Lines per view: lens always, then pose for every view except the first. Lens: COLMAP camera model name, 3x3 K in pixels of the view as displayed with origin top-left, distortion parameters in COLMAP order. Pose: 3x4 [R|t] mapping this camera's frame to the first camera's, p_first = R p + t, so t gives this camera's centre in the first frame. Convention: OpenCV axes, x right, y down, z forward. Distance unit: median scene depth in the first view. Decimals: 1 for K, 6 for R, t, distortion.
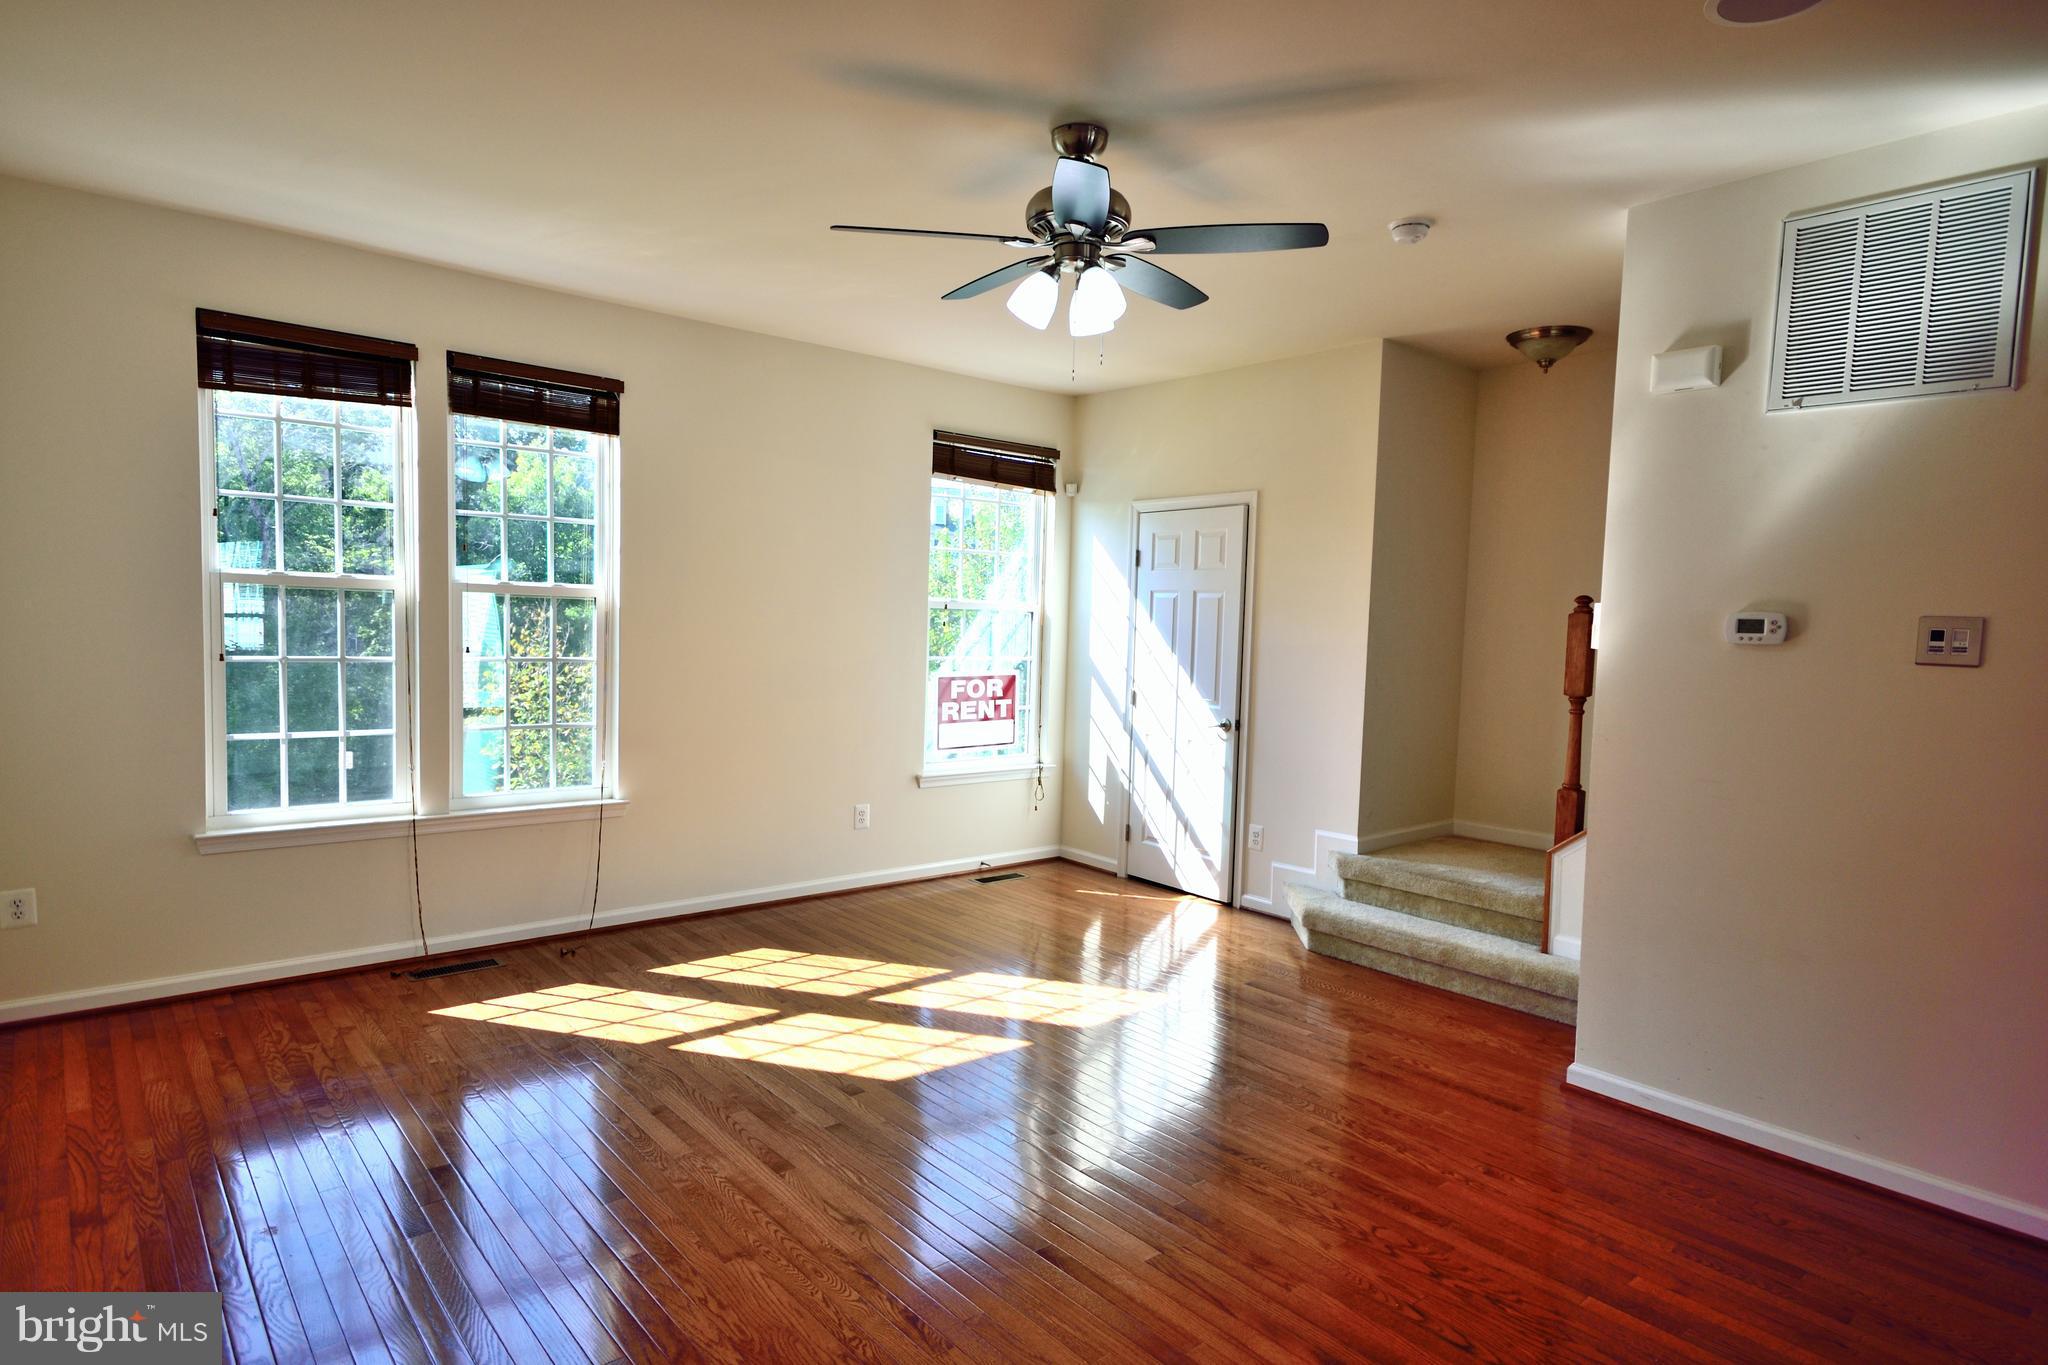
lens RADIAL K [[1130.0, 0, 1024.0], [0, 1130.0, 682.5], [0, 0, 1]] dist [0.033125, 0.000036]
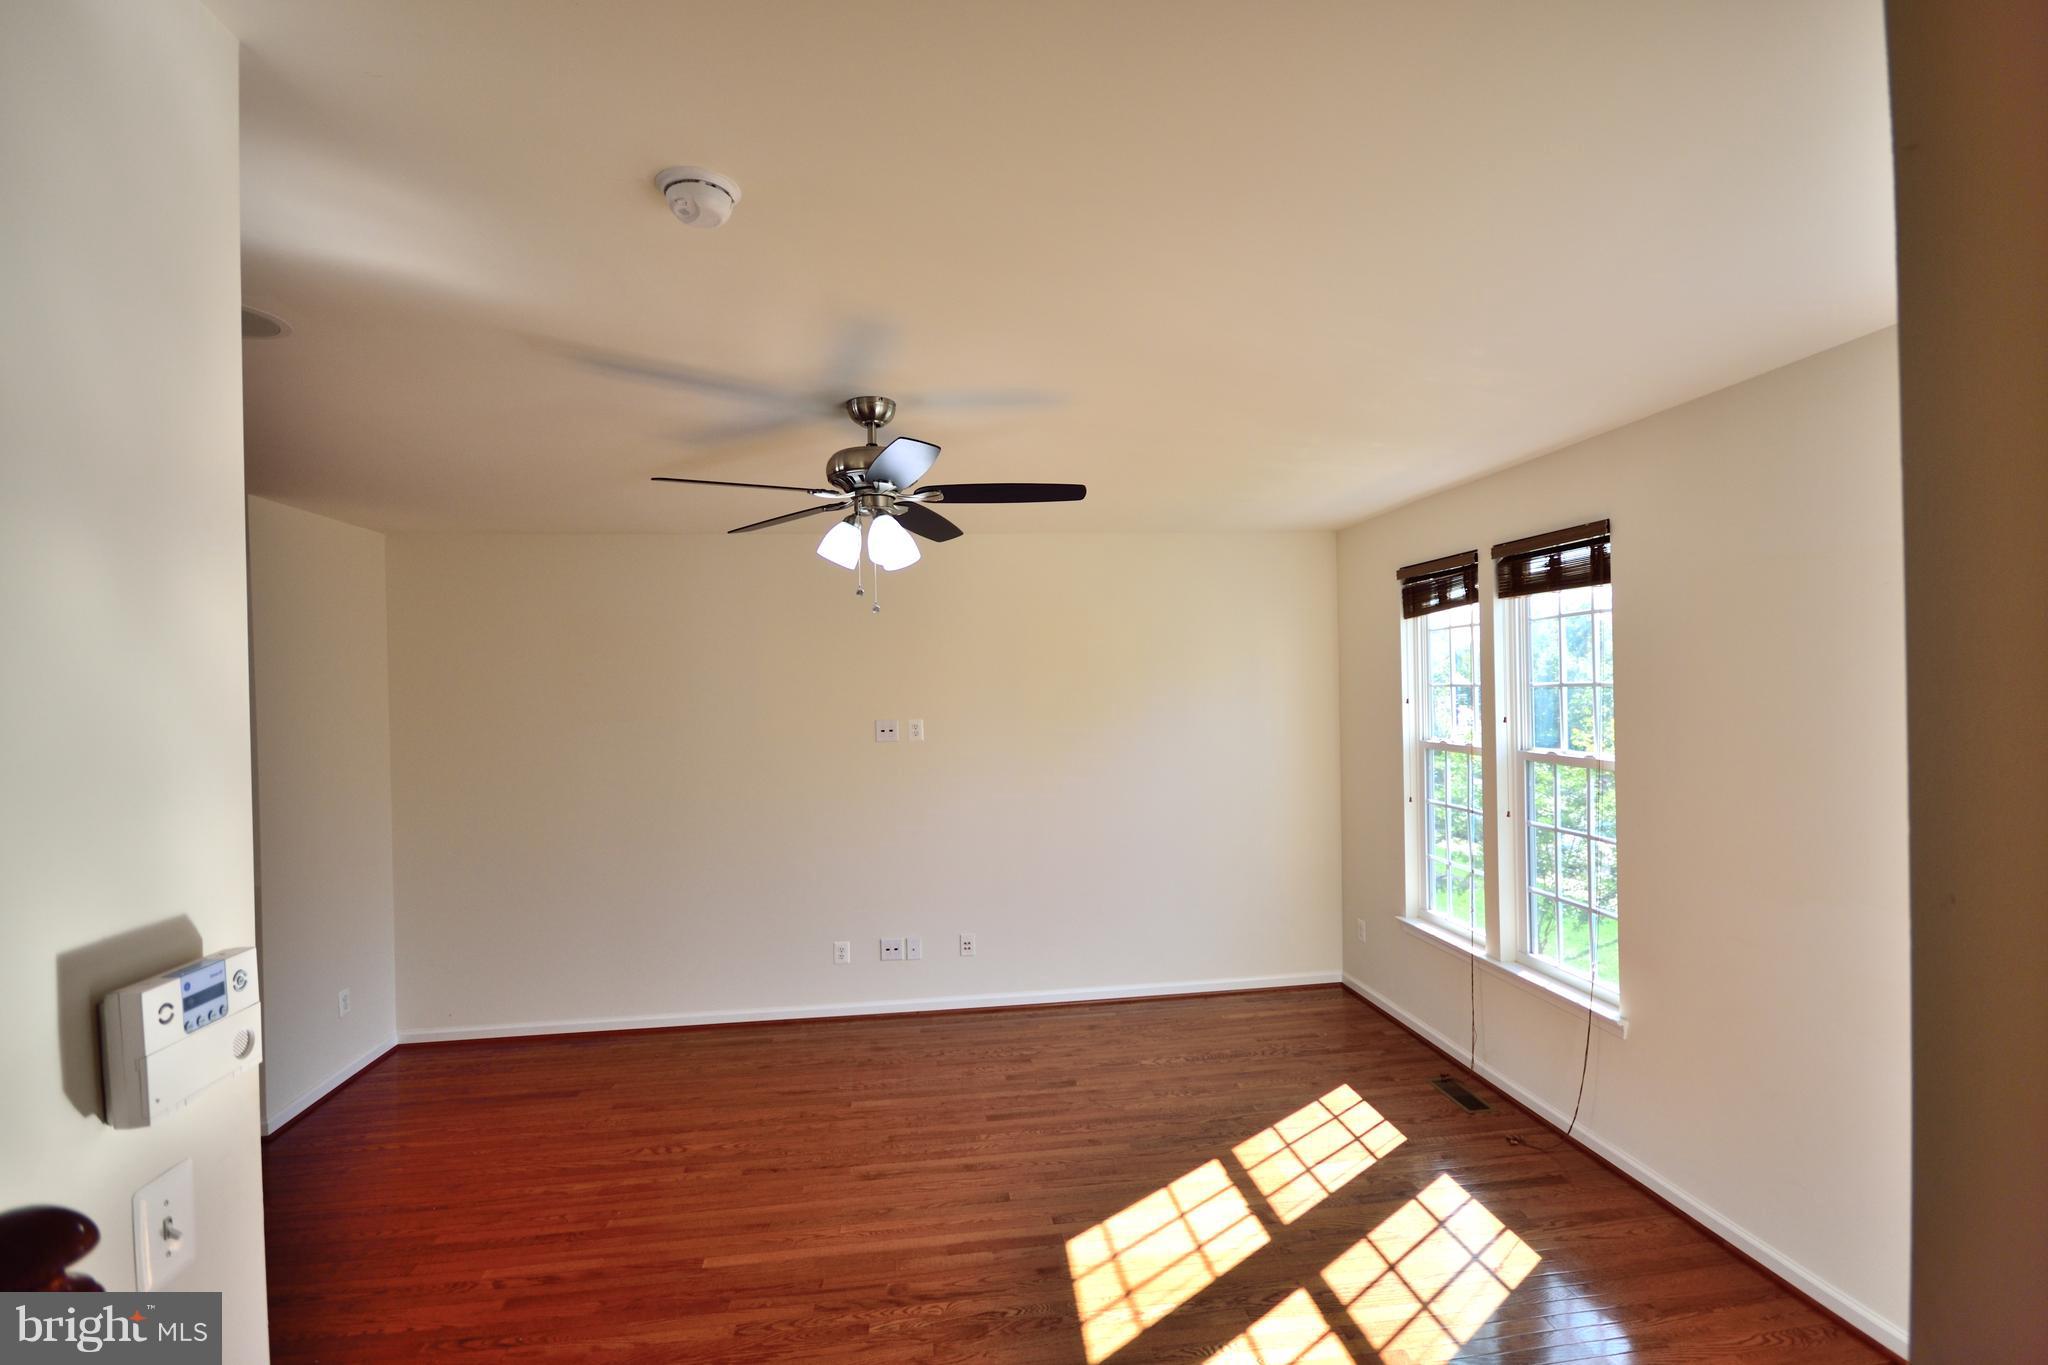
lens RADIAL K [[918.2, 0, 1024.0], [0, 918.2, 682.5], [0, 0, 1]] dist [0.000372, -0.000094]
pose [[-0.538162, -0.020000, -0.842604, 0.540582], [-0.045299, 0.998960, 0.005220, -0.149986], [0.841623, 0.040978, -0.538508, 1.187682]]
